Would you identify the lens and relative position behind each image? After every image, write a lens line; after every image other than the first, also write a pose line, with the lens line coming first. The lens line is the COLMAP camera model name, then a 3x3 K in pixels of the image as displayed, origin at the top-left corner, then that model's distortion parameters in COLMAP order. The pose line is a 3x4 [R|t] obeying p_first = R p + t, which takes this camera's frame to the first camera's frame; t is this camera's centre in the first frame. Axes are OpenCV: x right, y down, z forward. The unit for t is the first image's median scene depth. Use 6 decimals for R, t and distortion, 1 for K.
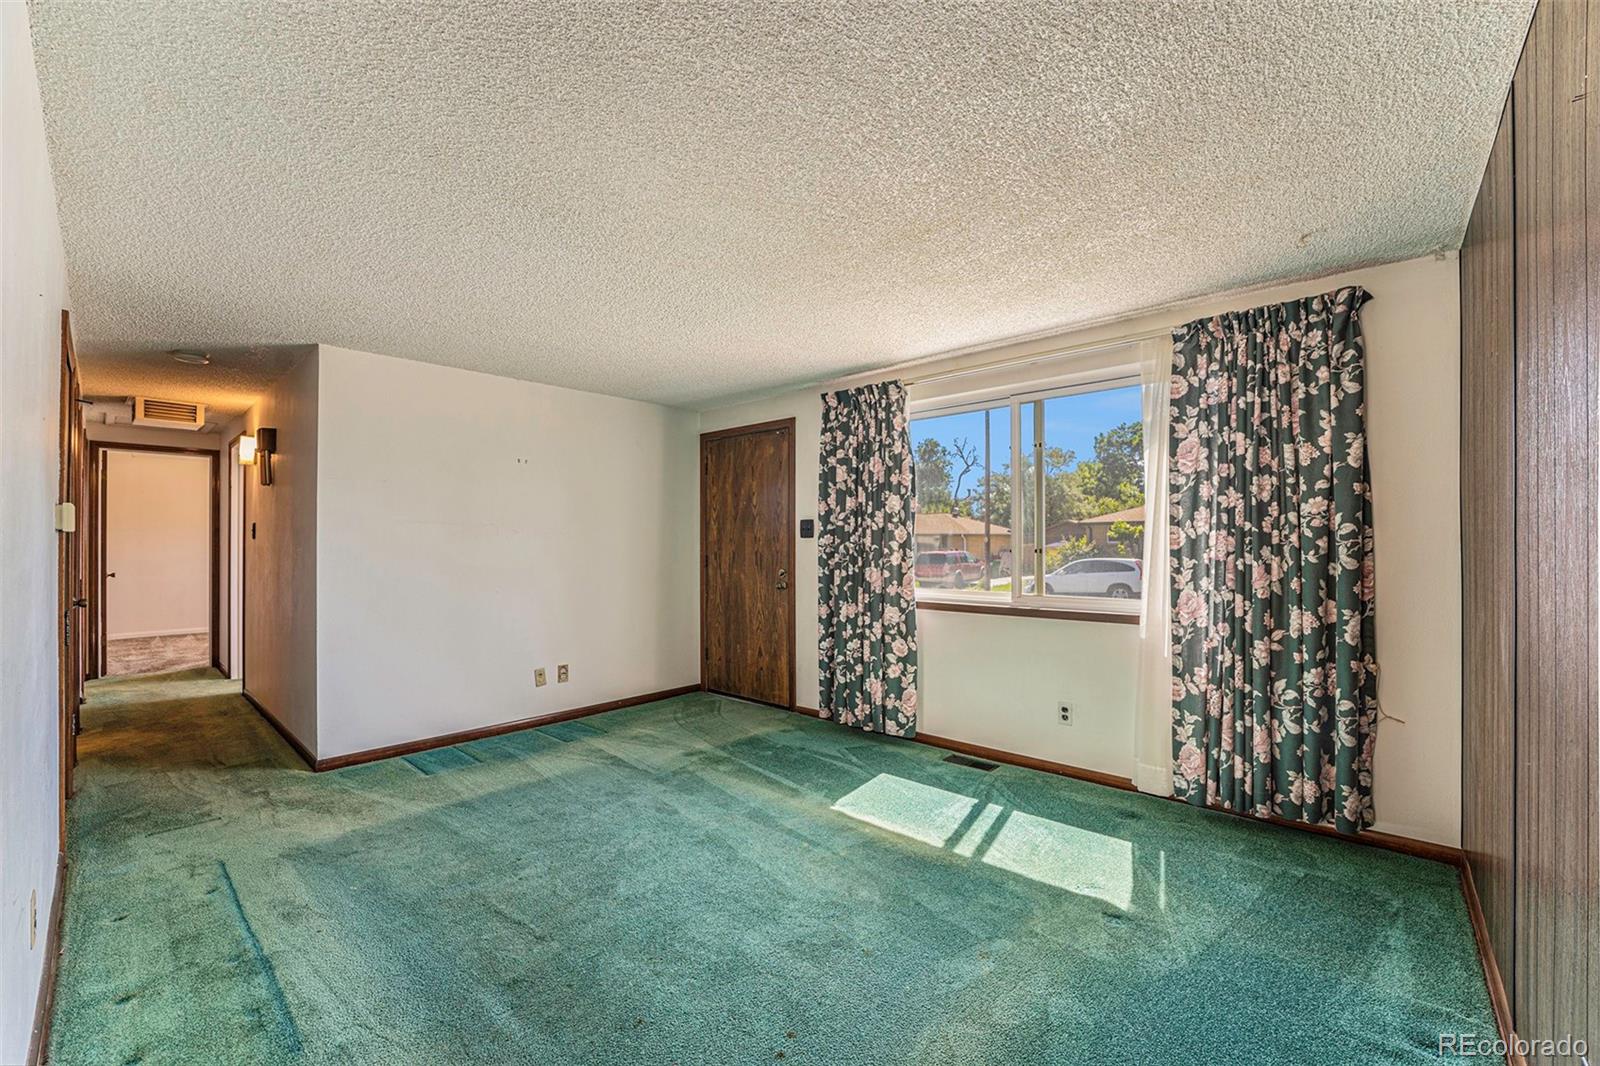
lens RADIAL K [[661.3, 0, 794.5], [0, 661.3, 543.4], [0, 0, 1]] dist [-0.008776, -0.000123]
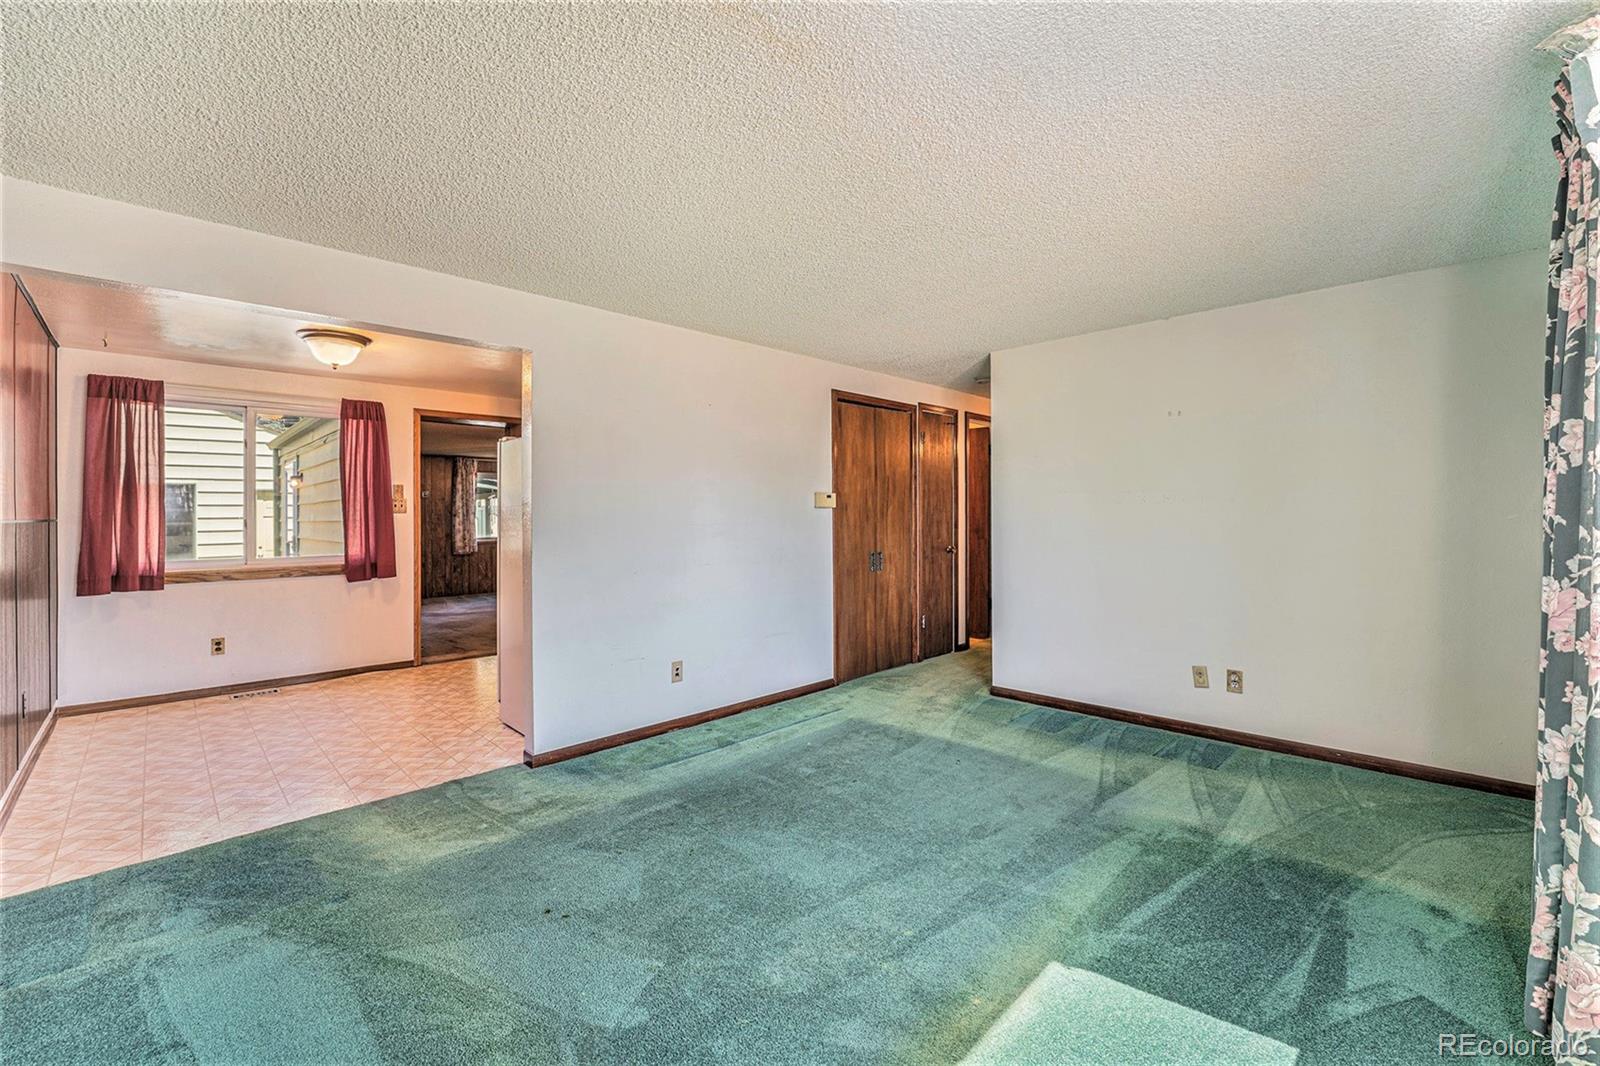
lens RADIAL K [[661.3, 0, 794.0], [0, 661.3, 519.4], [0, 0, 1]] dist [-0.008776, -0.000123]
pose [[-0.030849, 0.009909, -0.999475, 0.541139], [0.008796, 0.999915, 0.009642, -0.002599], [0.999485, -0.008494, -0.030934, 0.659329]]
